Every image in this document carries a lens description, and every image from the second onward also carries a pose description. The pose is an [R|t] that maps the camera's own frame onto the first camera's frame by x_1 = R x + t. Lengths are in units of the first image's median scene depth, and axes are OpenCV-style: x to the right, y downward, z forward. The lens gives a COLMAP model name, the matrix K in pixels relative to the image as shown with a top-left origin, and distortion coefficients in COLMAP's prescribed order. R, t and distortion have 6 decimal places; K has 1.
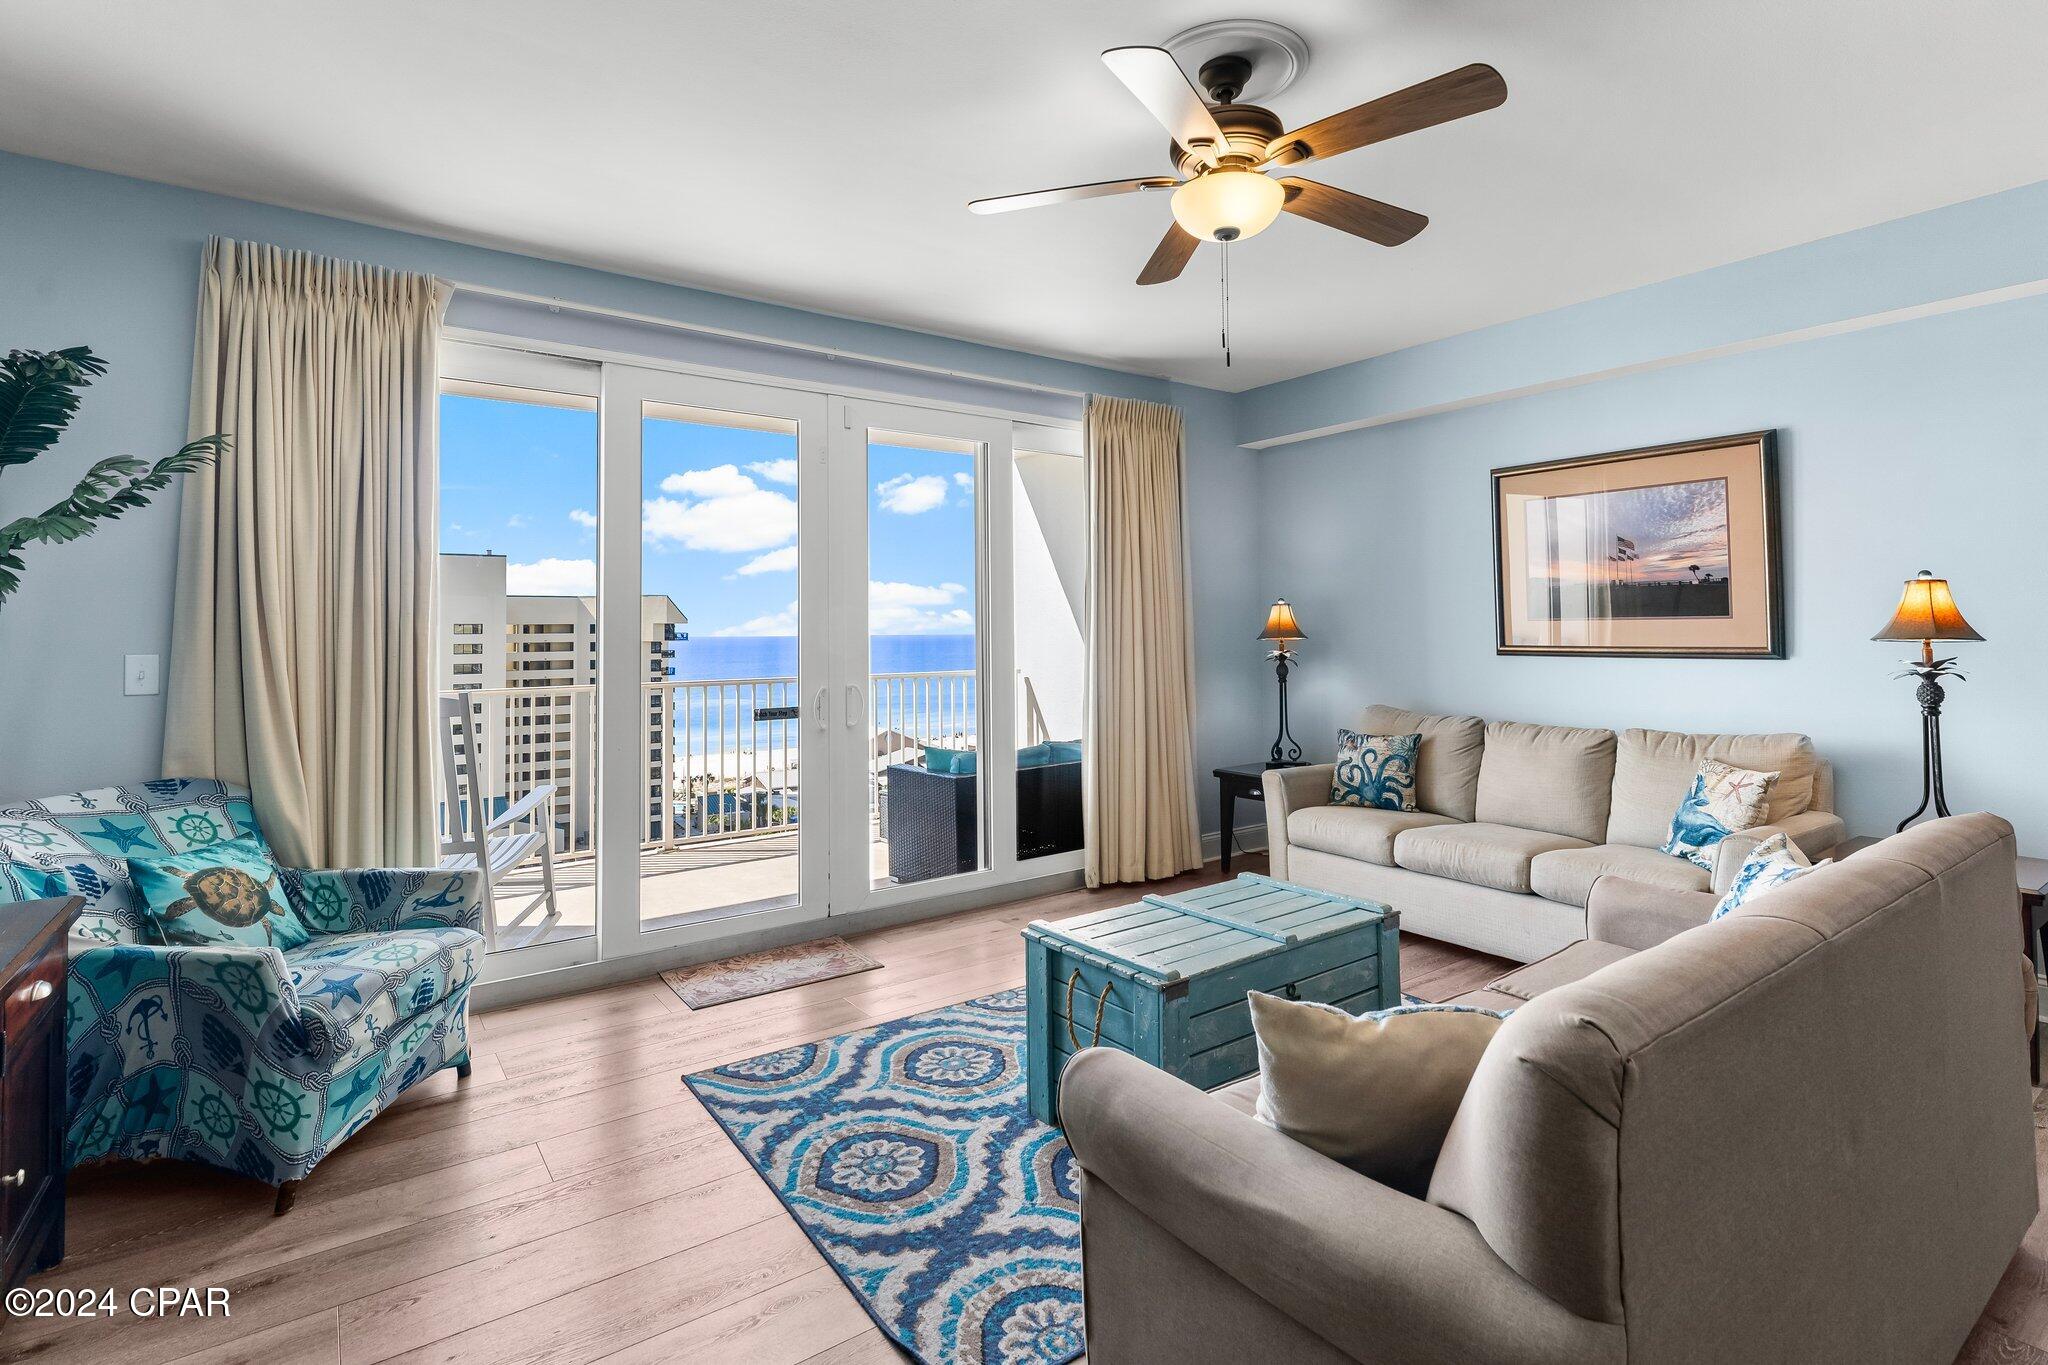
lens RADIAL K [[983.2, 0, 1029.9], [0, 983.2, 603.9], [0, 0, 1]] dist [-0.002880, -0.000175]
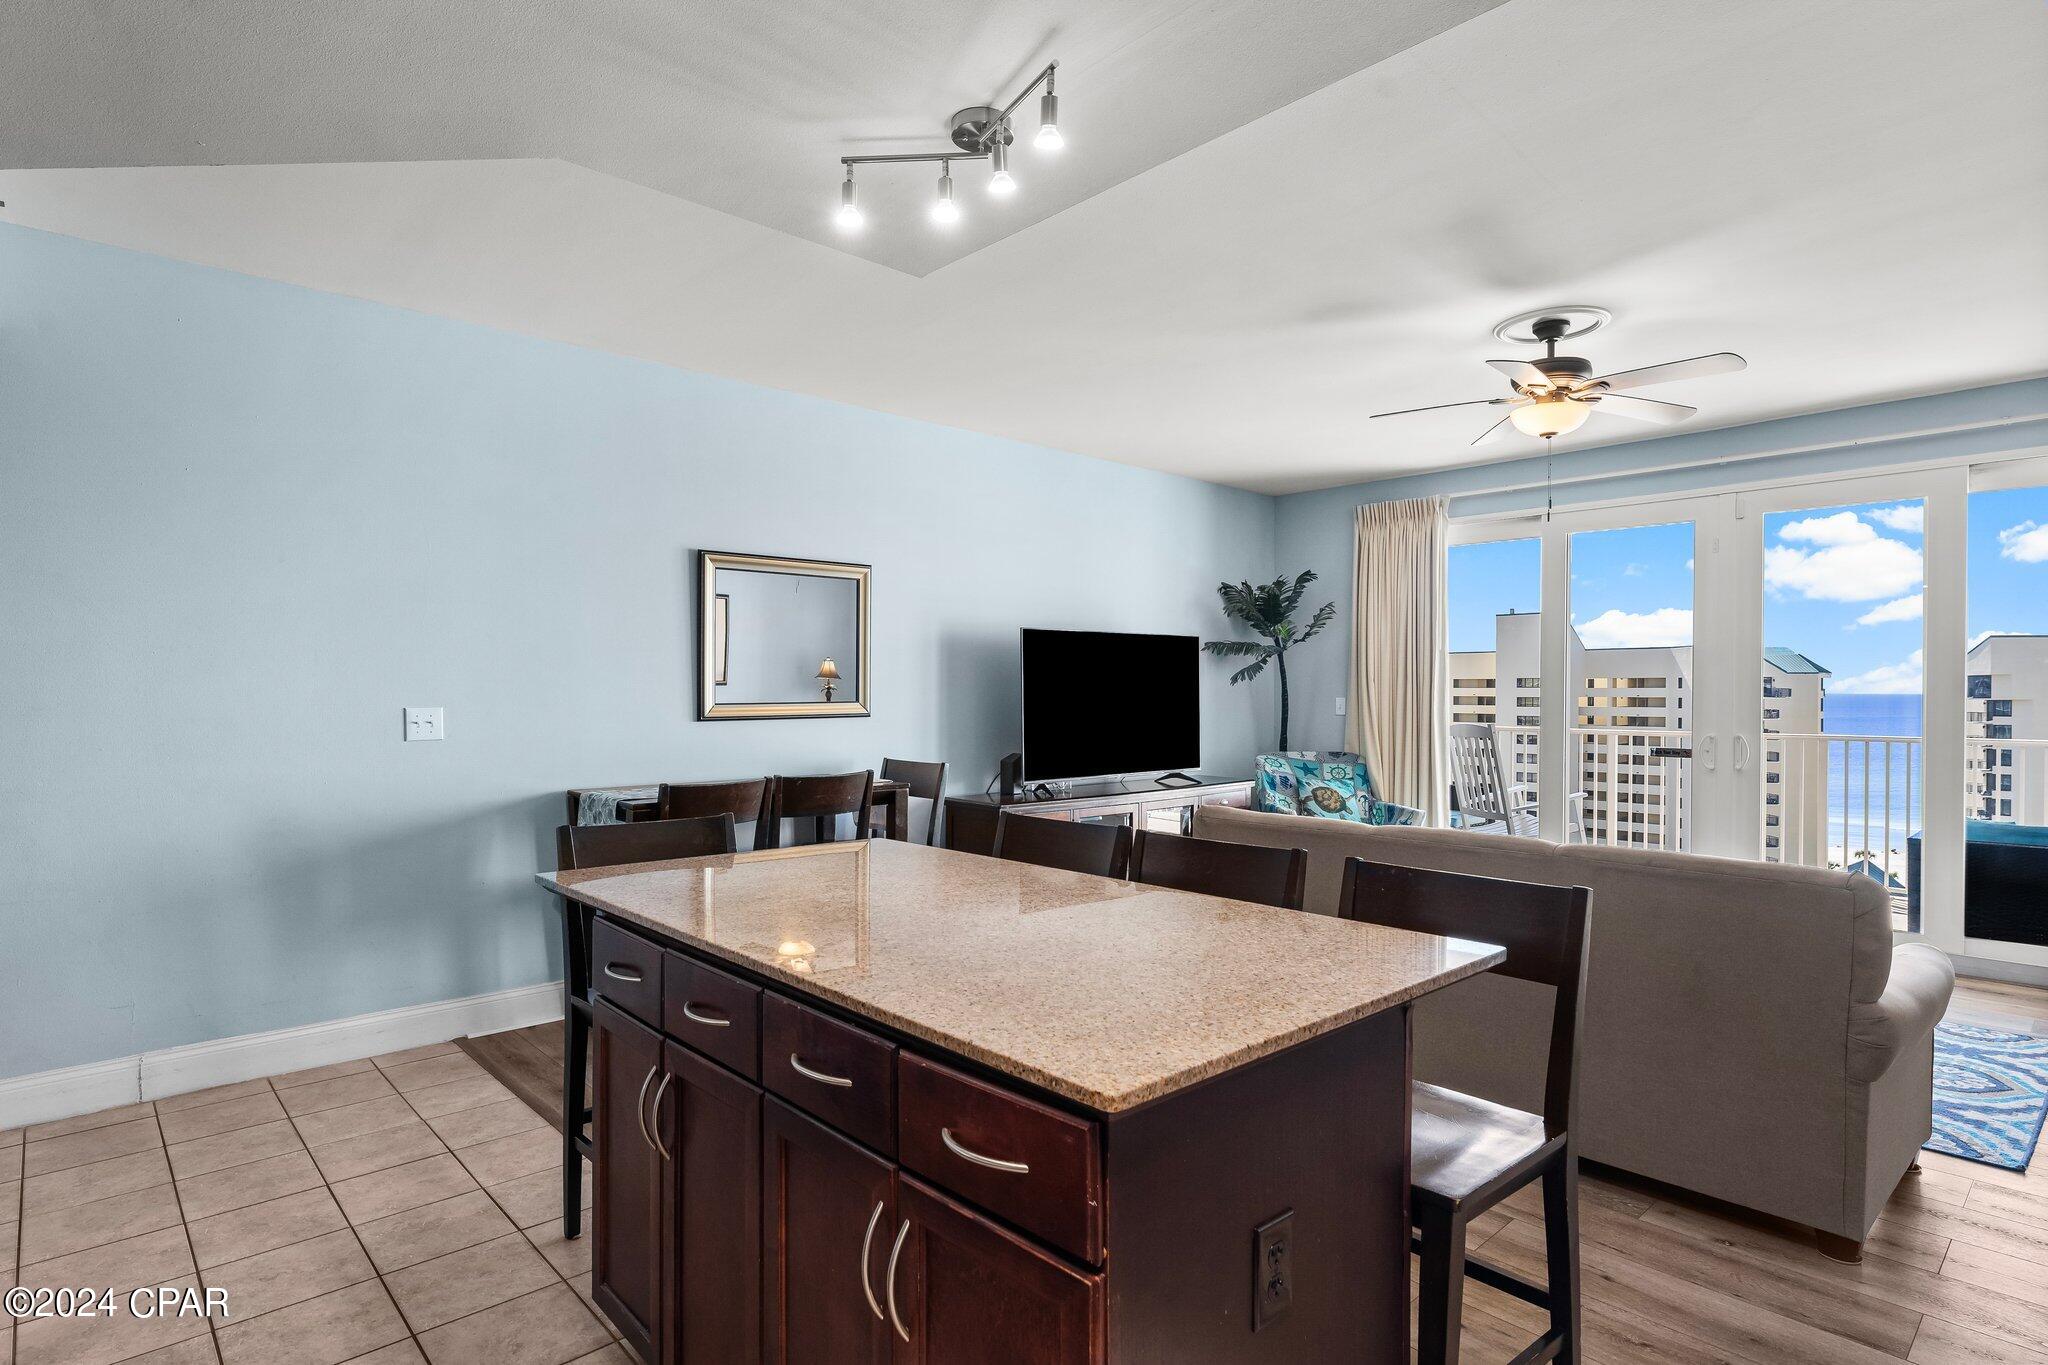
lens RADIAL K [[1052.0, 0, 1024.8], [0, 1052.0, 698.4], [0, 0, 1]] dist [-0.003682, -0.000640]
pose [[0.118208, 0.017206, -0.992840, 1.207786], [0.025979, 0.999454, 0.020414, -0.012771], [0.992649, -0.028206, 0.117696, -0.013615]]
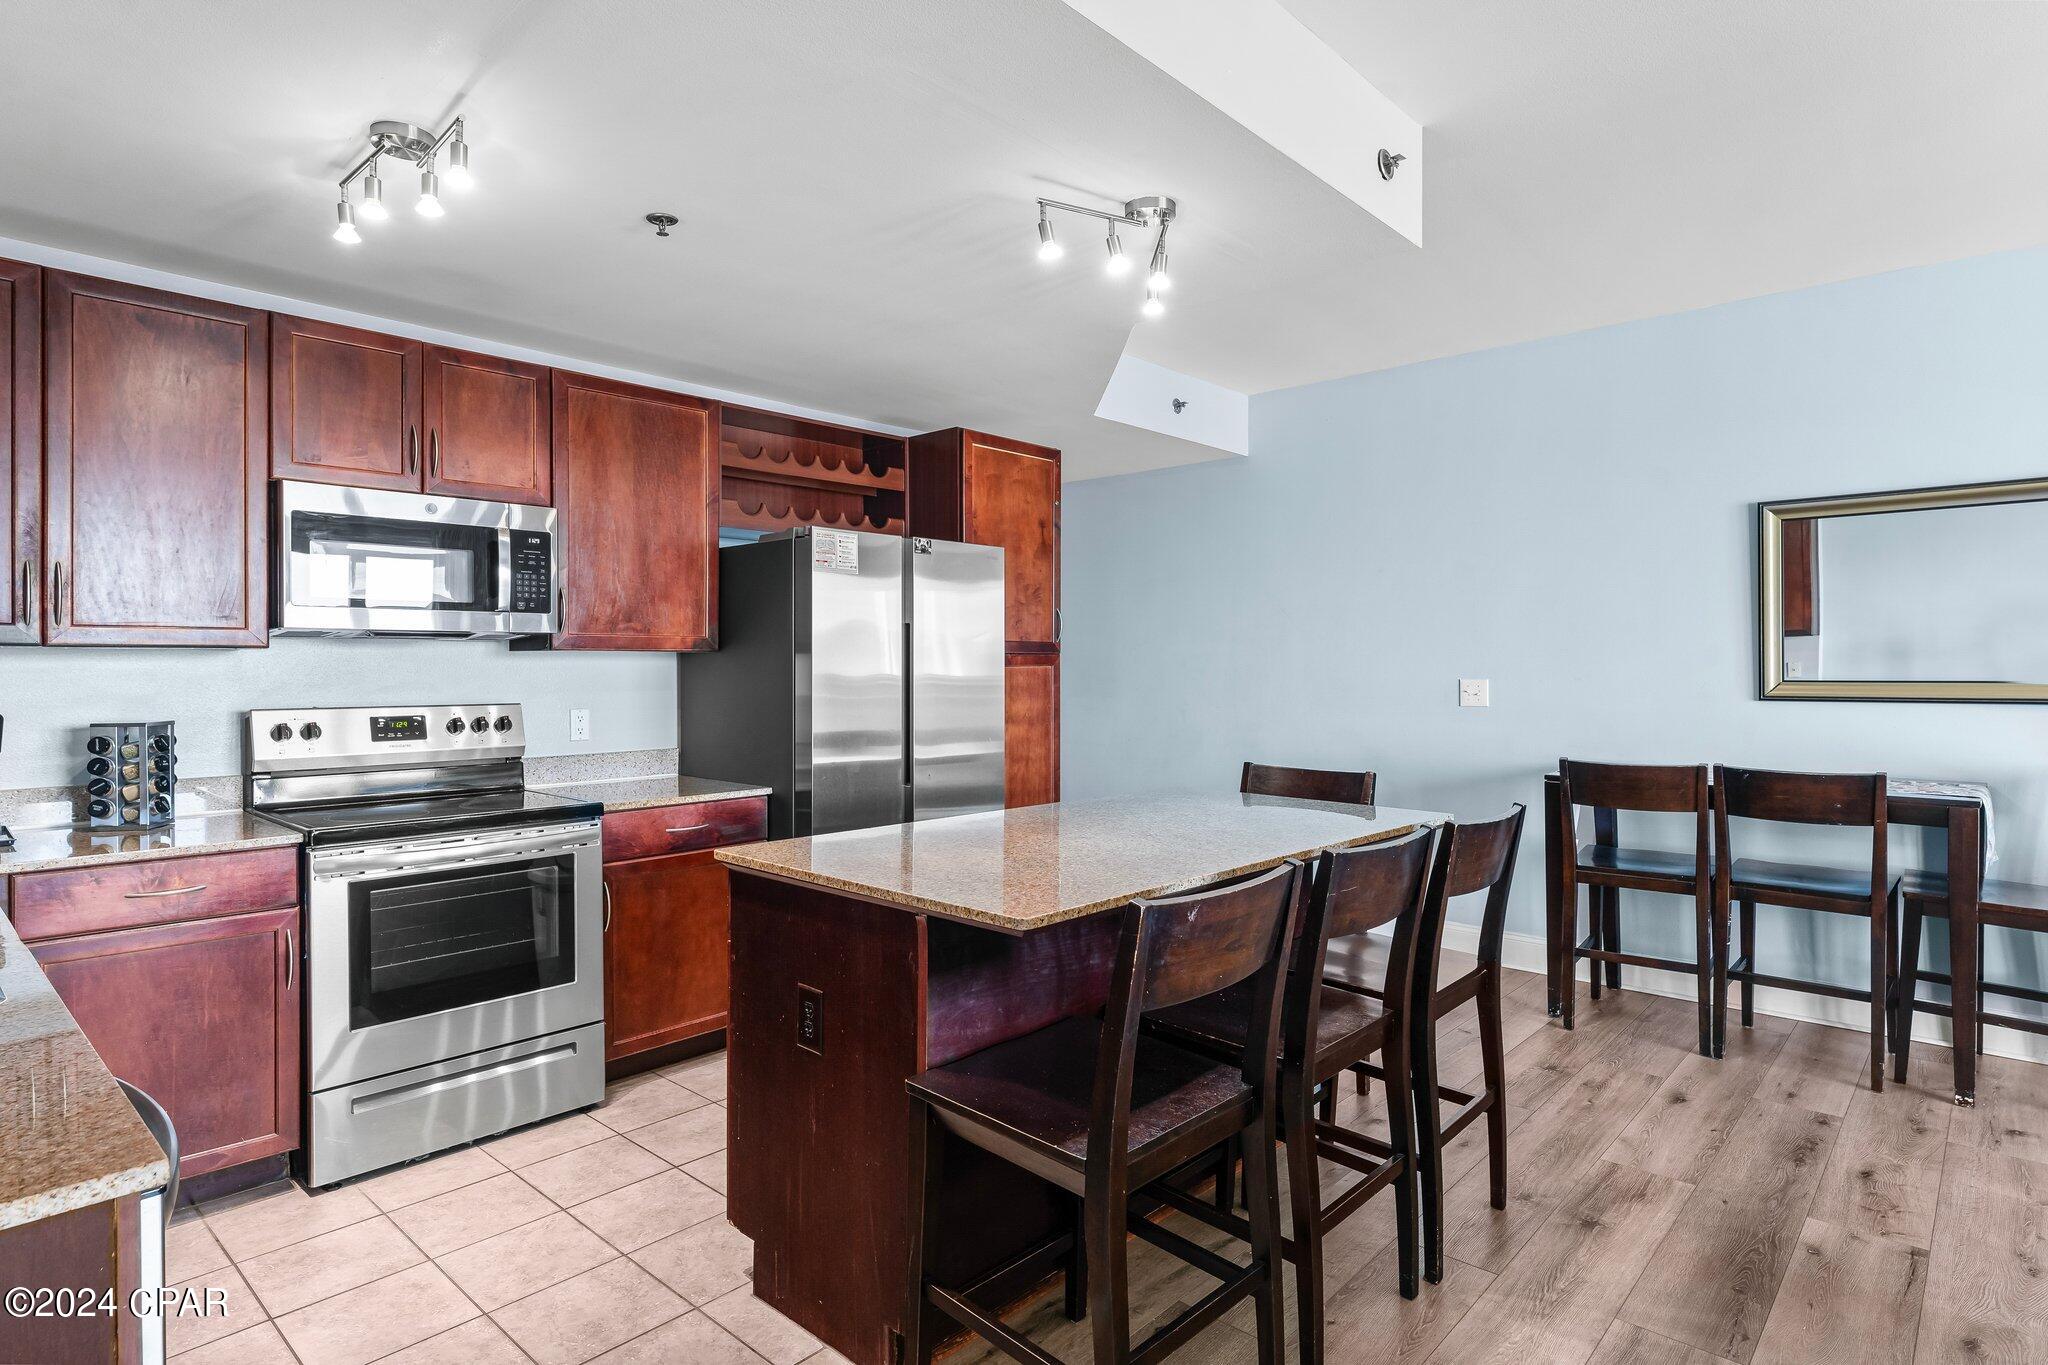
lens RADIAL K [[1096.2, 0, 1022.9], [0, 1096.2, 668.7], [0, 0, 1]] dist [-0.000314, -0.001047]
pose [[-0.980559, 0.009771, -0.195982, 0.867160], [0.014794, 0.999598, -0.024180, 0.013749], [0.195667, -0.026609, -0.980309, 0.734154]]
